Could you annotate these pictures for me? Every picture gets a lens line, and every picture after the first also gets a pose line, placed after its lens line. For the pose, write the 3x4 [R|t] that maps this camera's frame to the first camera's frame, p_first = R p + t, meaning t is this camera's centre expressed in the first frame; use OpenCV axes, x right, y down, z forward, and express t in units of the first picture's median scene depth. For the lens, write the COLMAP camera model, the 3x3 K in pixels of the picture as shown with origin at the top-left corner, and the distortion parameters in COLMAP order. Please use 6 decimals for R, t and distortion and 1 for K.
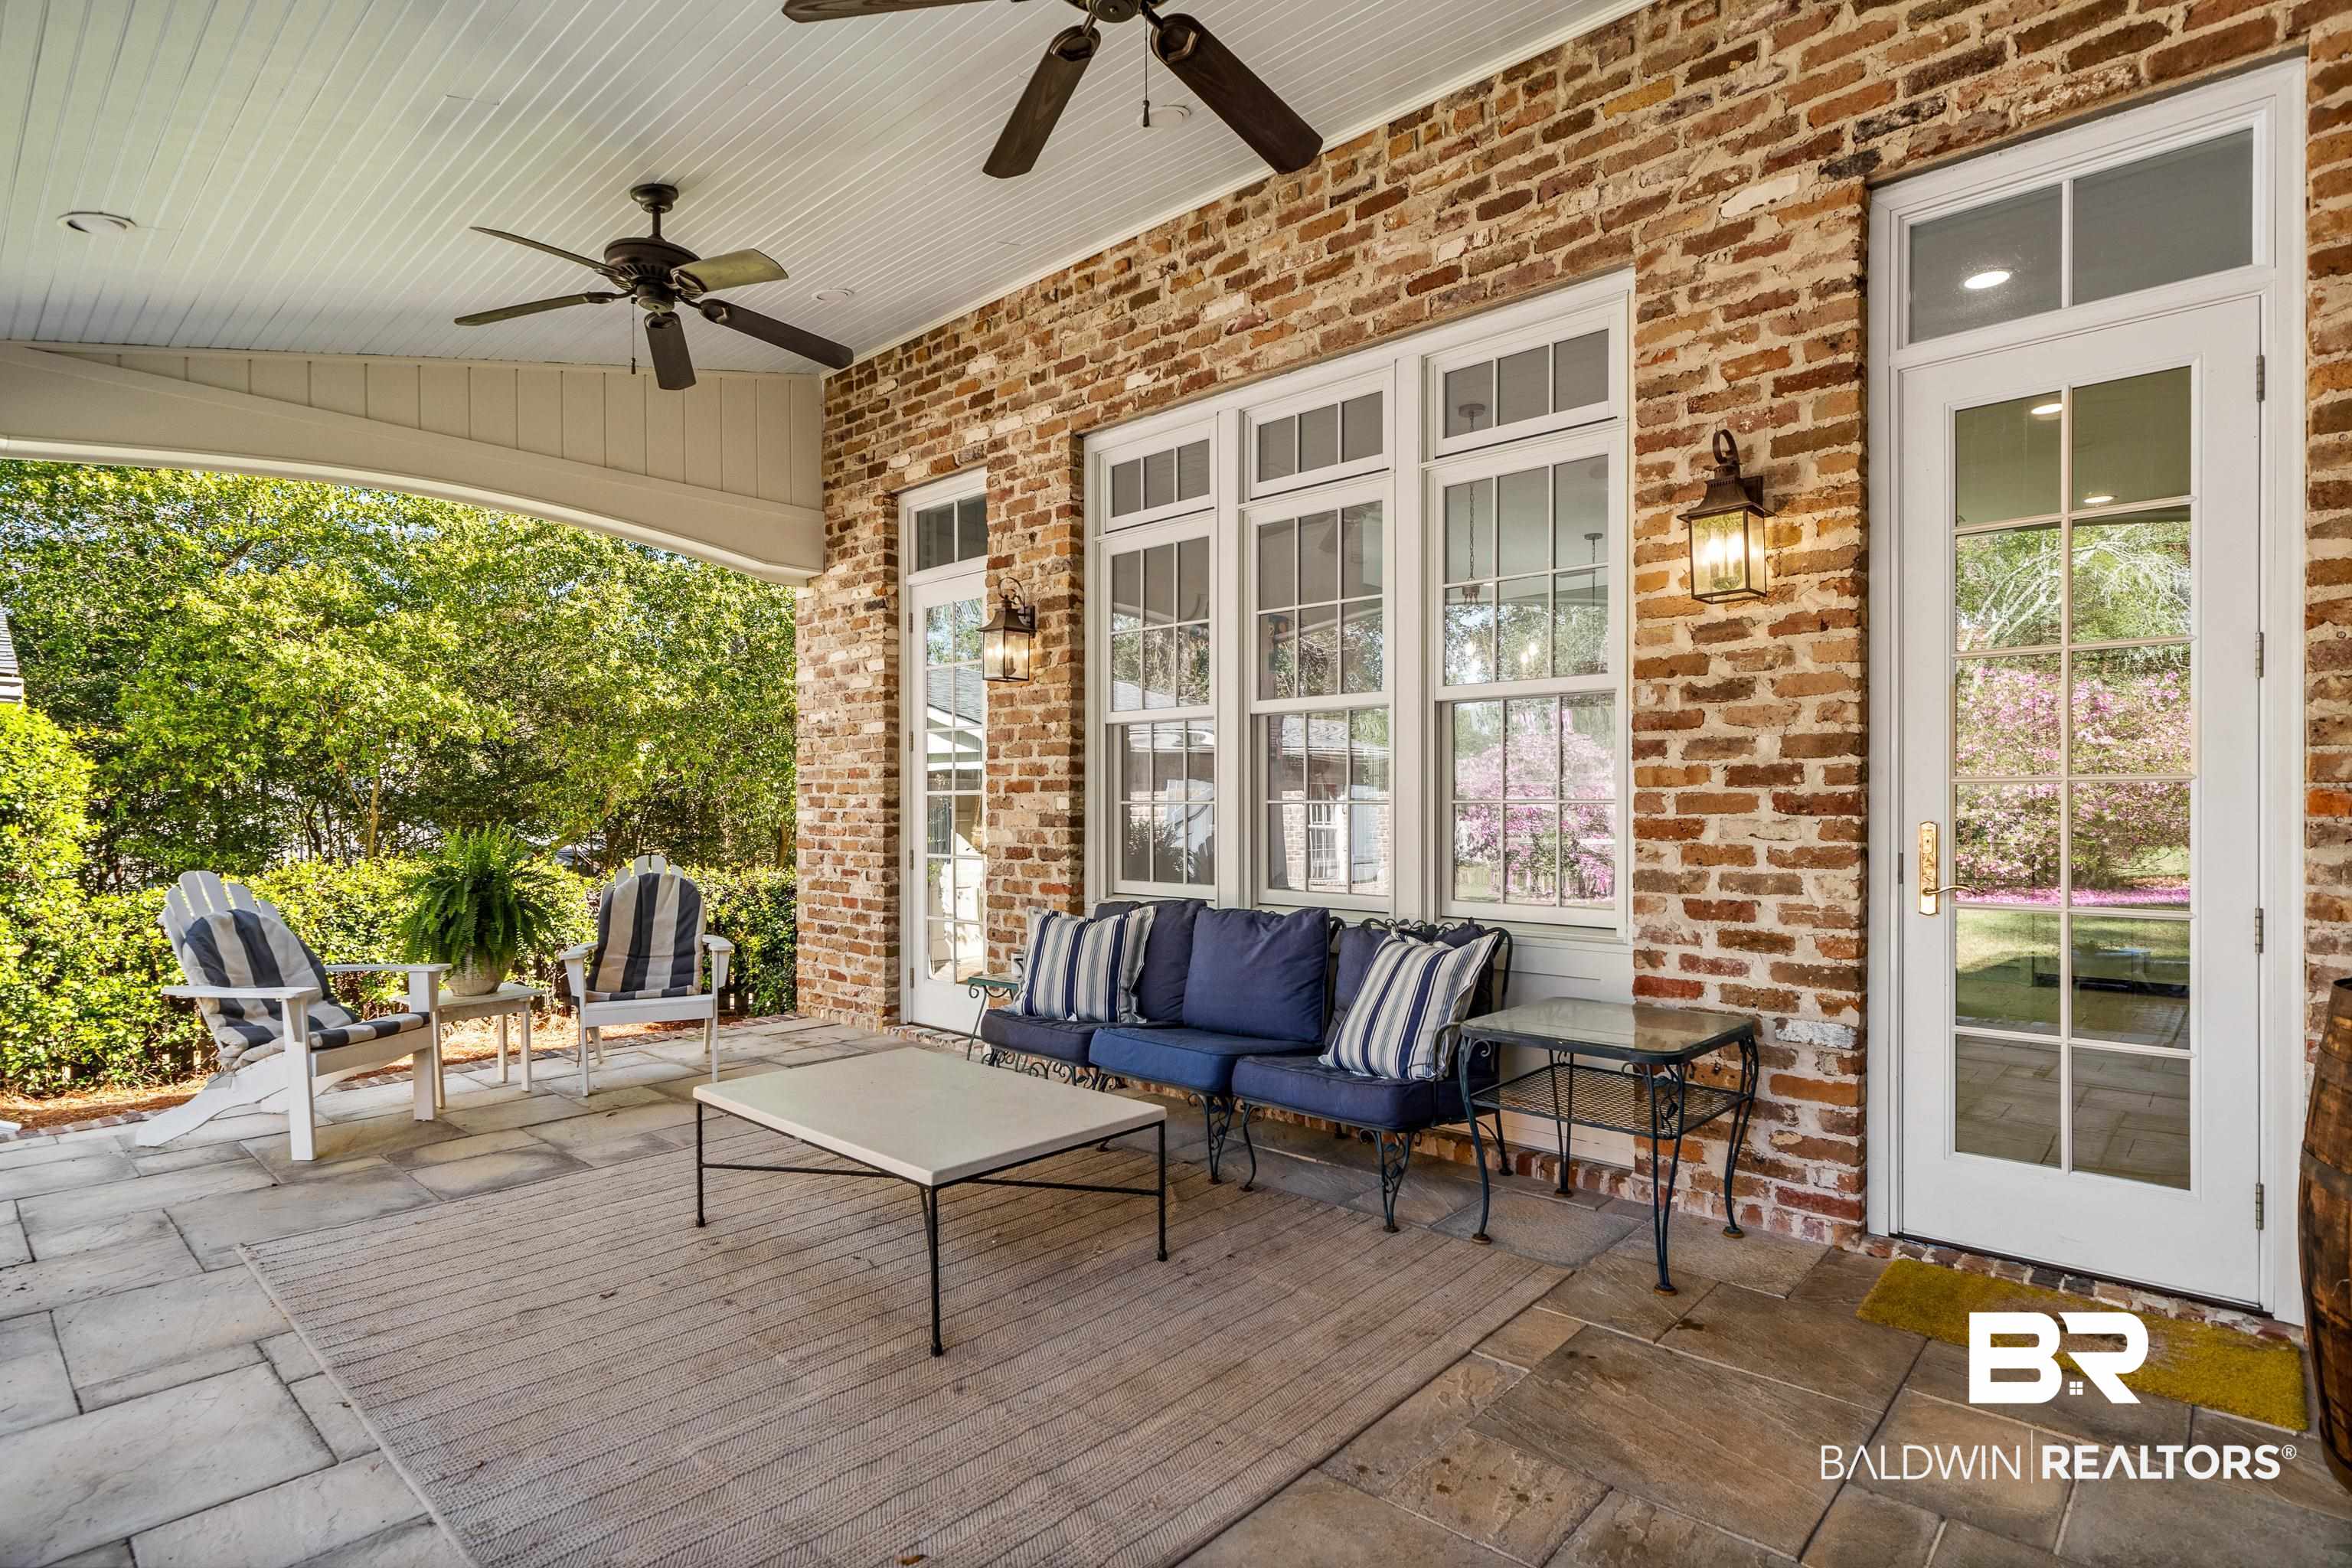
lens RADIAL K [[1169.5, 0, 1176.9], [0, 1169.5, 798.6], [0, 0, 1]] dist [-0.000622, -0.000095]
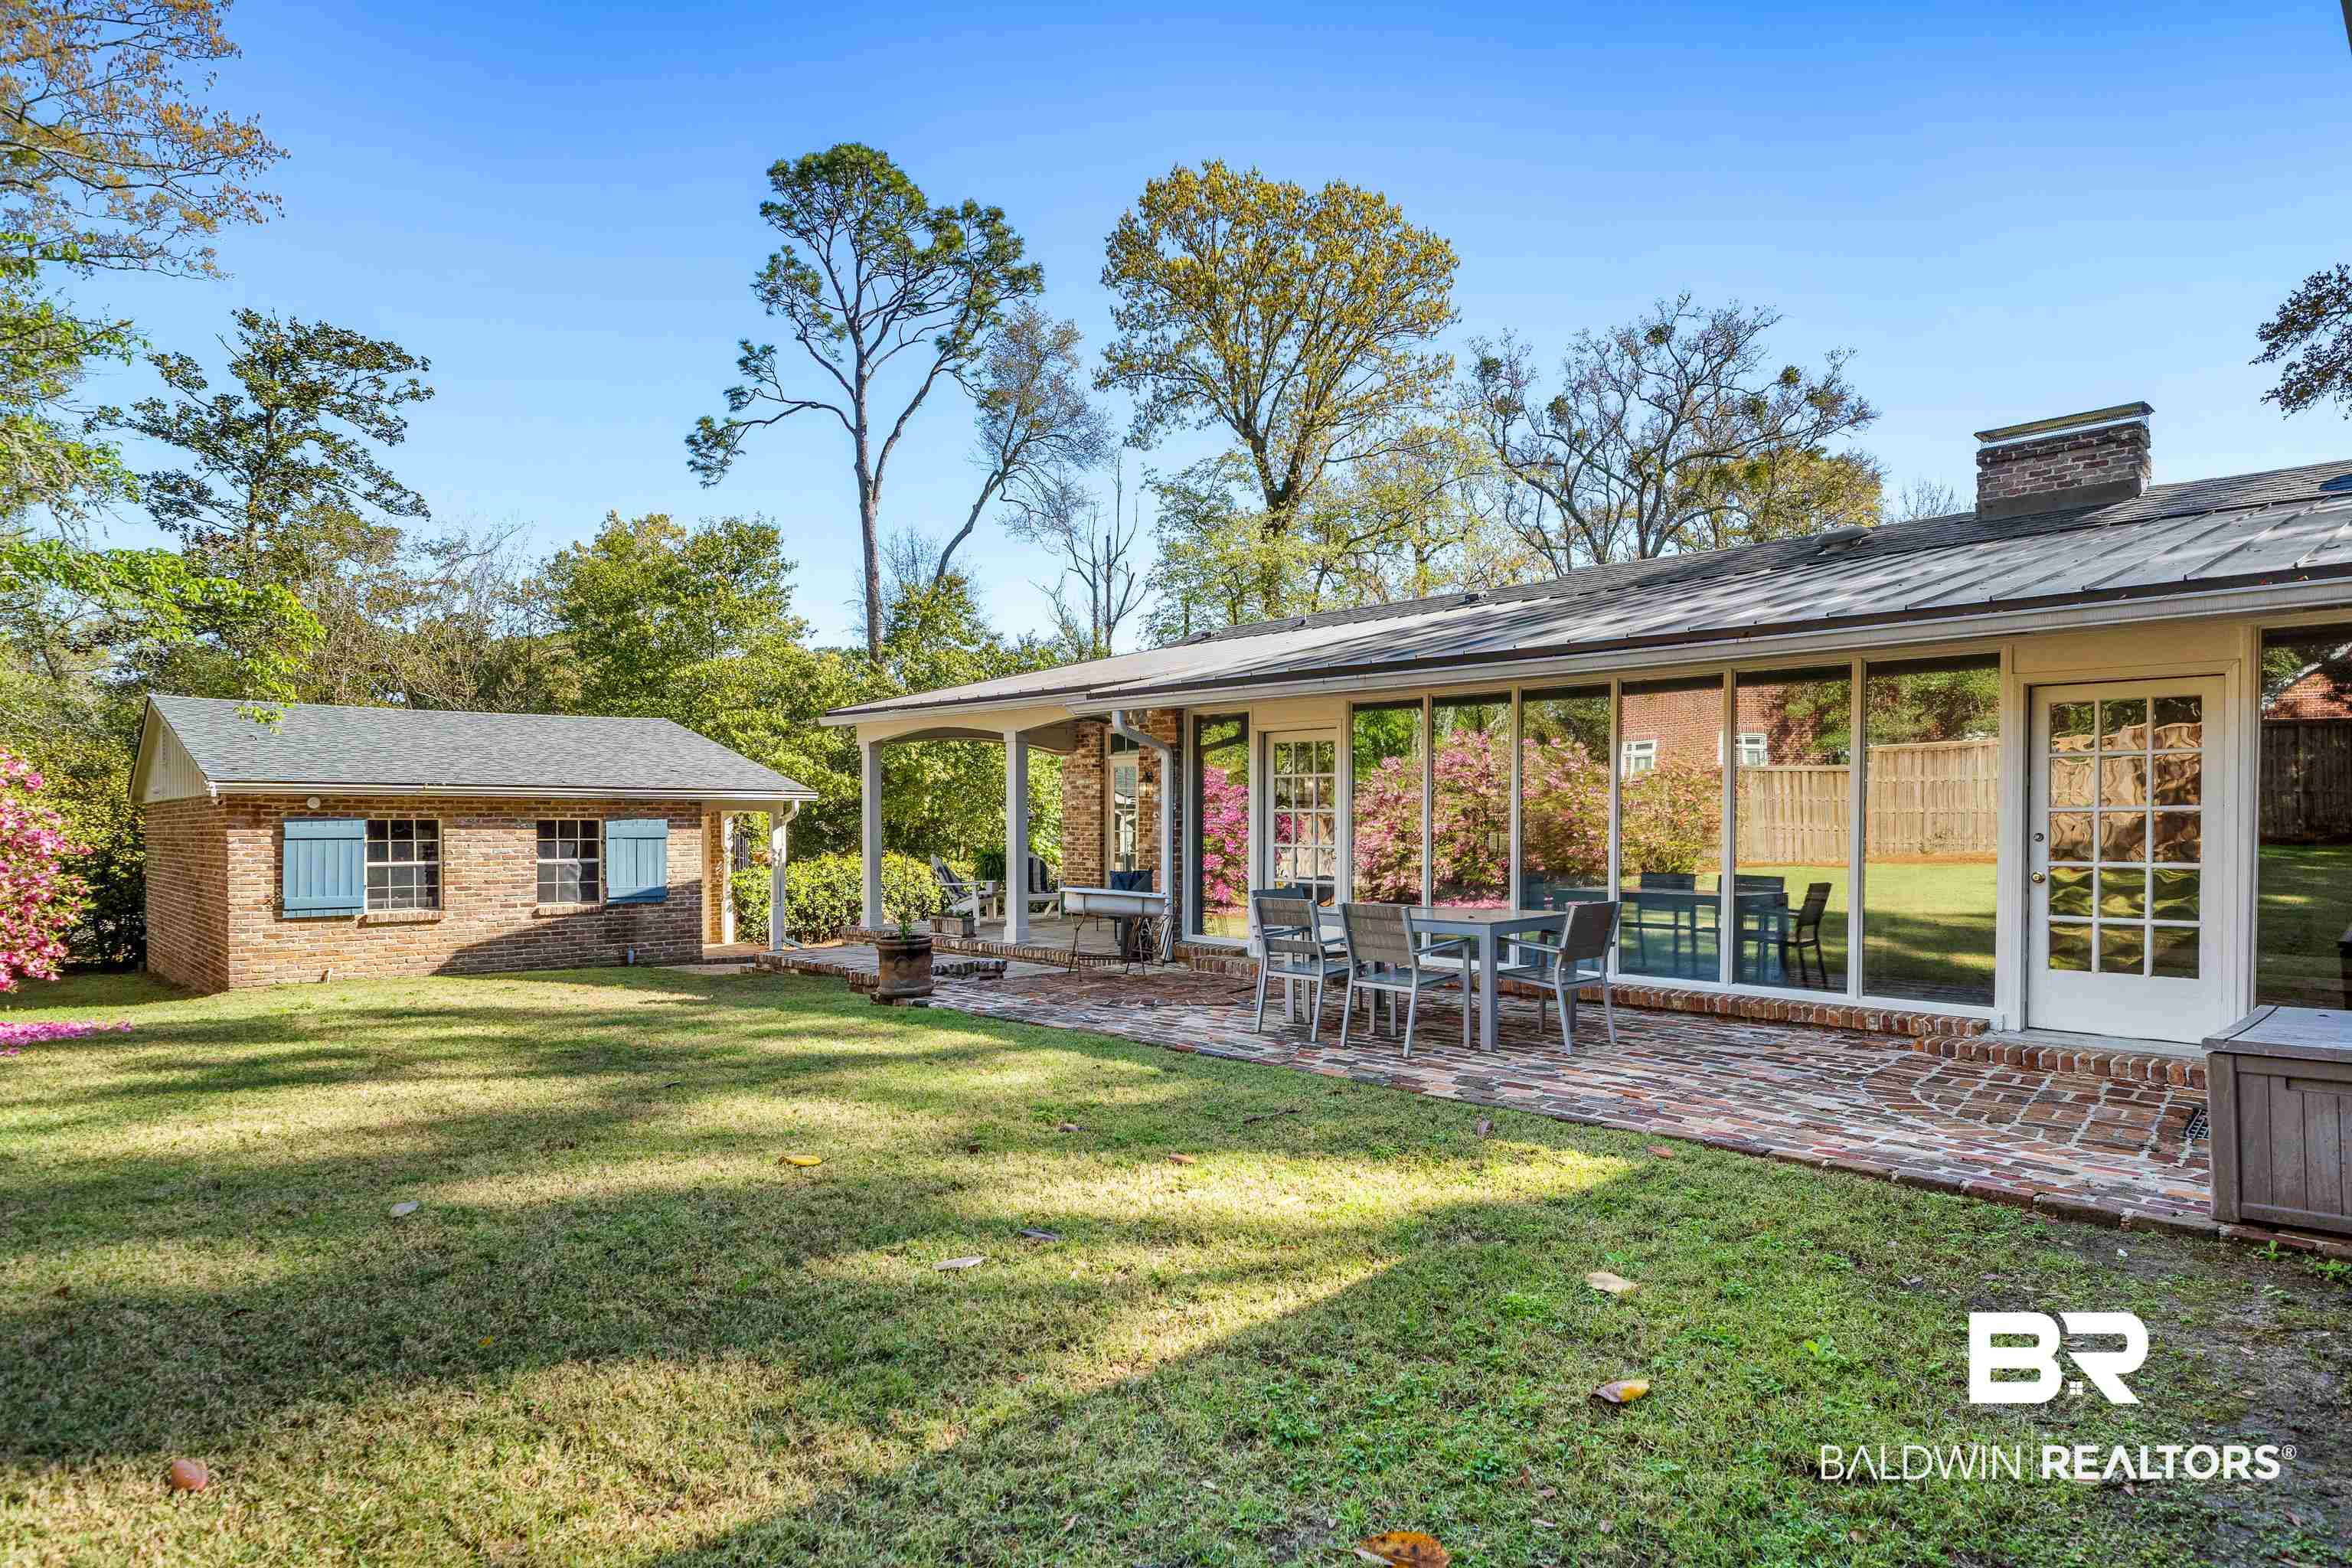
lens RADIAL K [[1242.7, 0, 1149.2], [0, 1242.7, 819.9], [0, 0, 1]] dist [-0.001510, -0.000154]
pose [[0.997561, 0.002178, -0.069772, 0.152541], [-0.001753, 0.999980, 0.006154, -0.089717], [0.069784, -0.006017, 0.997544, -3.619011]]
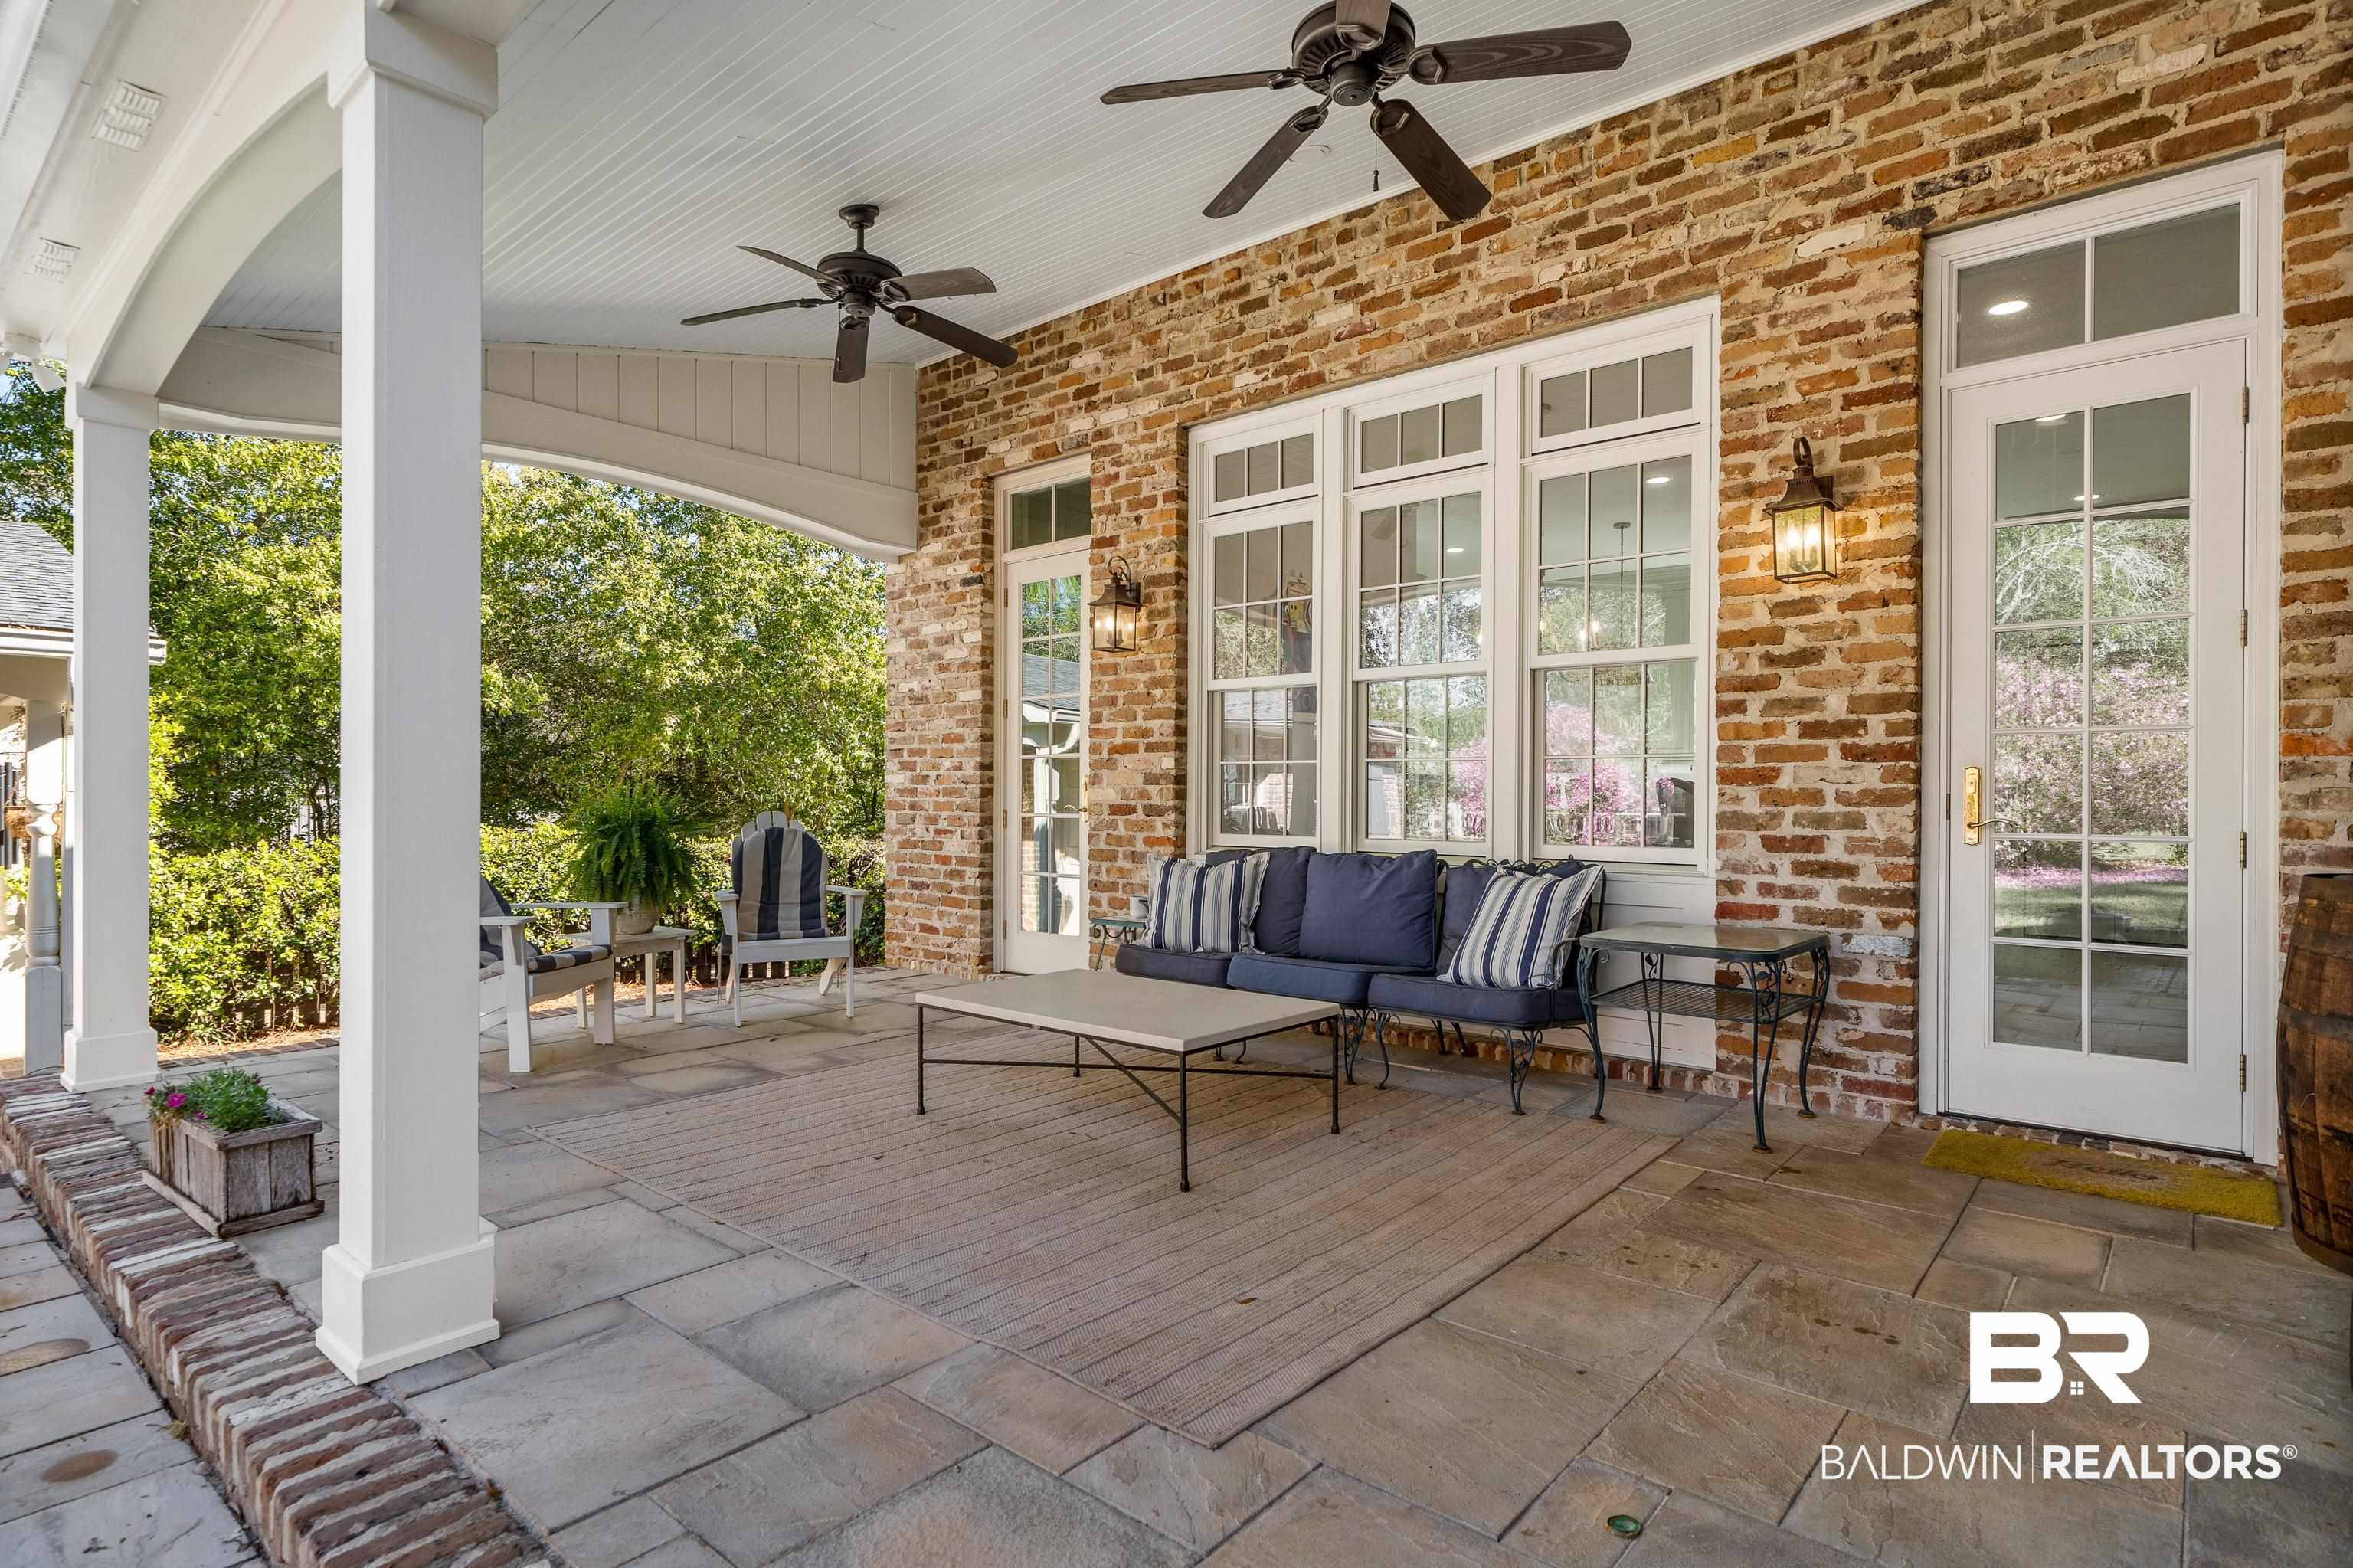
lens RADIAL K [[1195.7, 0, 1176.5], [0, 1195.7, 784.0], [0, 0, 1]] dist [-0.000454, -0.000442]
pose [[0.999550, 0.006512, 0.029296, -0.179939], [-0.006417, 0.999974, -0.003356, 0.040225], [-0.029317, 0.003167, 0.999565, -0.173654]]
